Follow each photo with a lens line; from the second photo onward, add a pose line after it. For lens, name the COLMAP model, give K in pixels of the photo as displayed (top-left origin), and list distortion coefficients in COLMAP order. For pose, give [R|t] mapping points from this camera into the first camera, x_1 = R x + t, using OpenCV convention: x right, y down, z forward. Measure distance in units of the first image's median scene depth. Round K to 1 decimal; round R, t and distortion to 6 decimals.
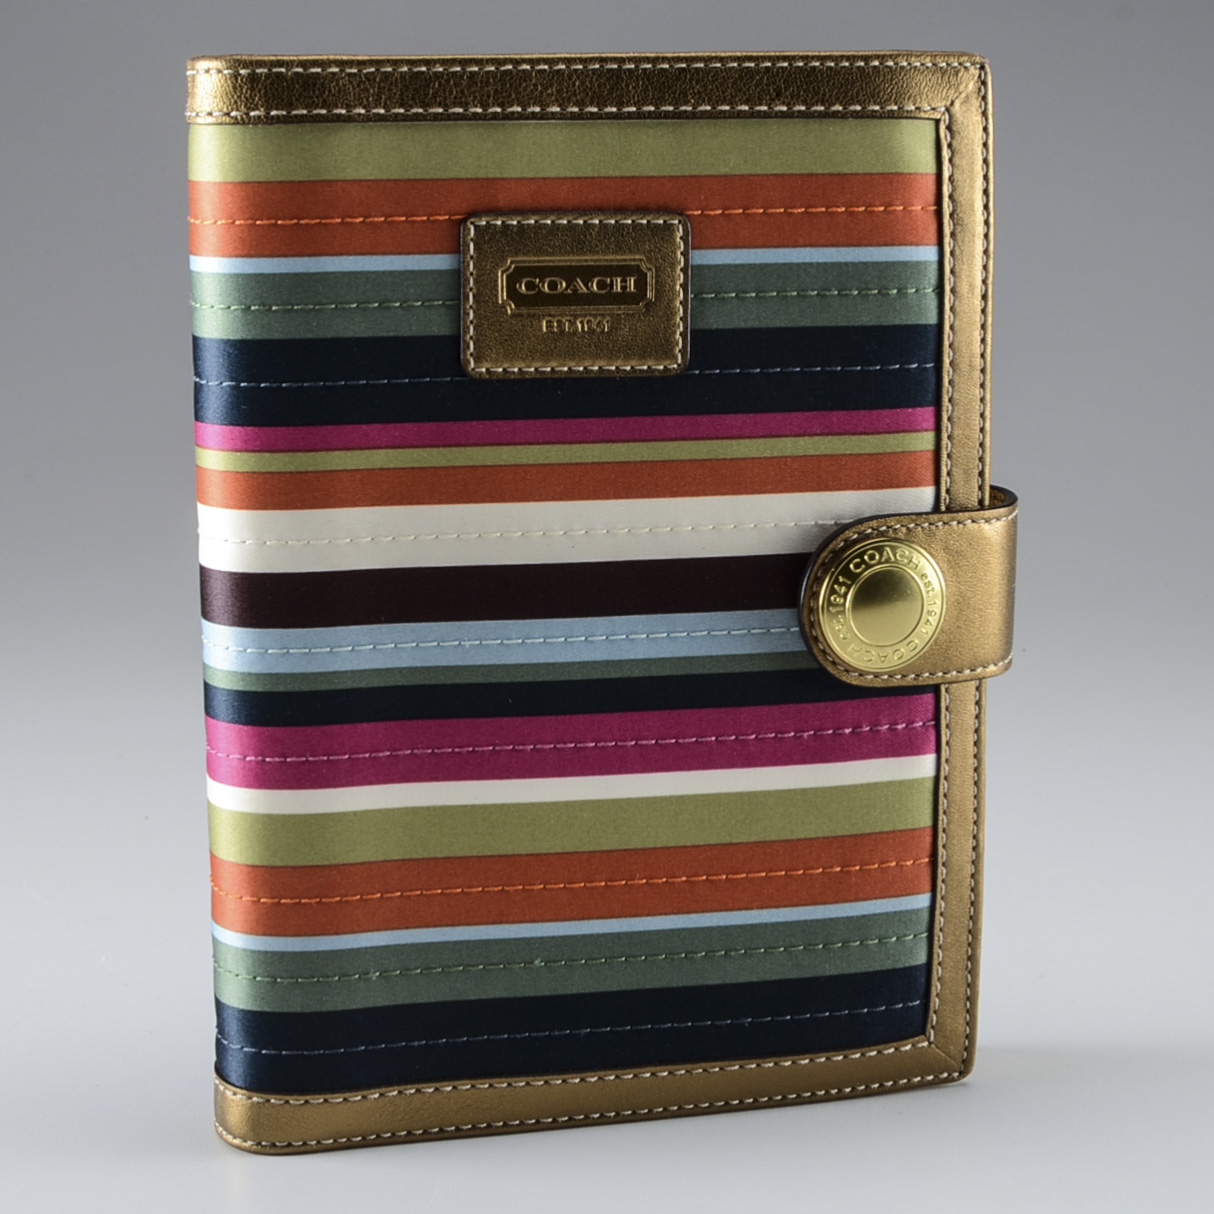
lens RADIAL K [[3113.8, 0, 607.0], [0, 3113.8, 607.0], [0, 0, 1]] dist [0.143381, 0.942523]
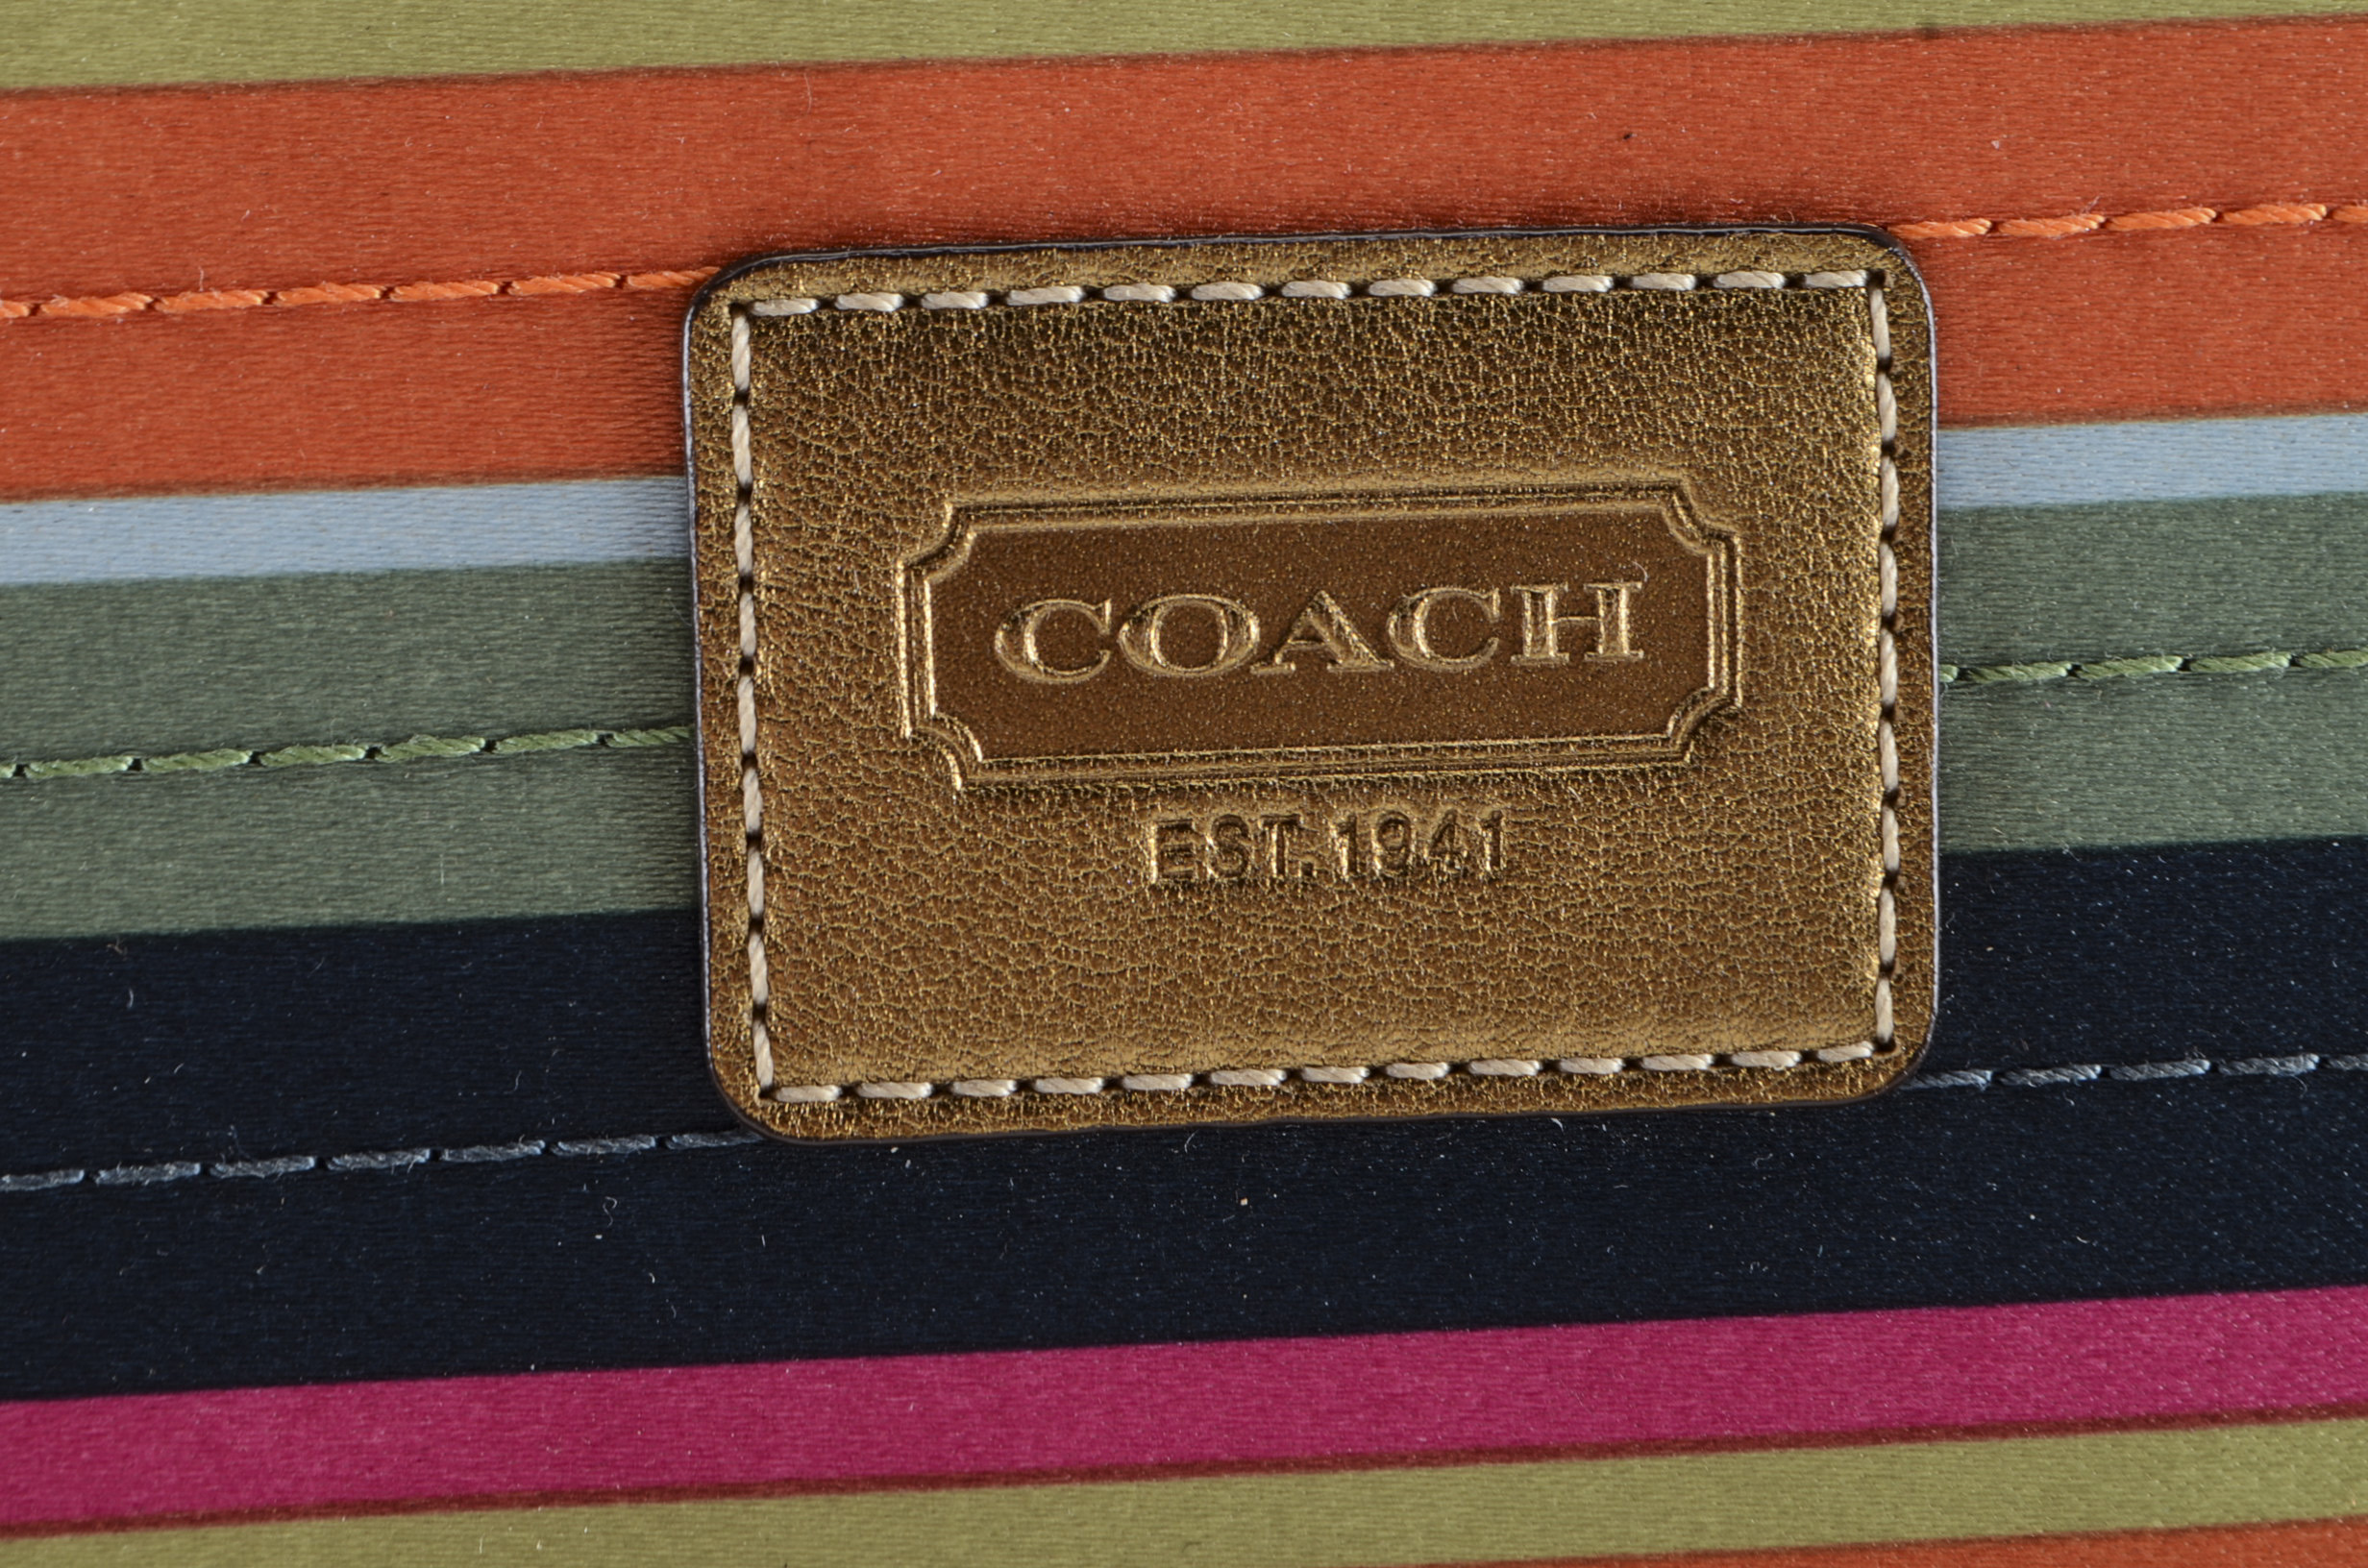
lens RADIAL K [[5517.7, 0, 1184.0], [0, 5517.7, 784.0], [0, 0, 1]] dist [0.063247, -0.422006]
pose [[0.996765, -0.017819, -0.078376, 0.007649], [0.011941, 0.997124, -0.074841, -0.069675], [0.079484, 0.073663, 0.994111, 0.674125]]
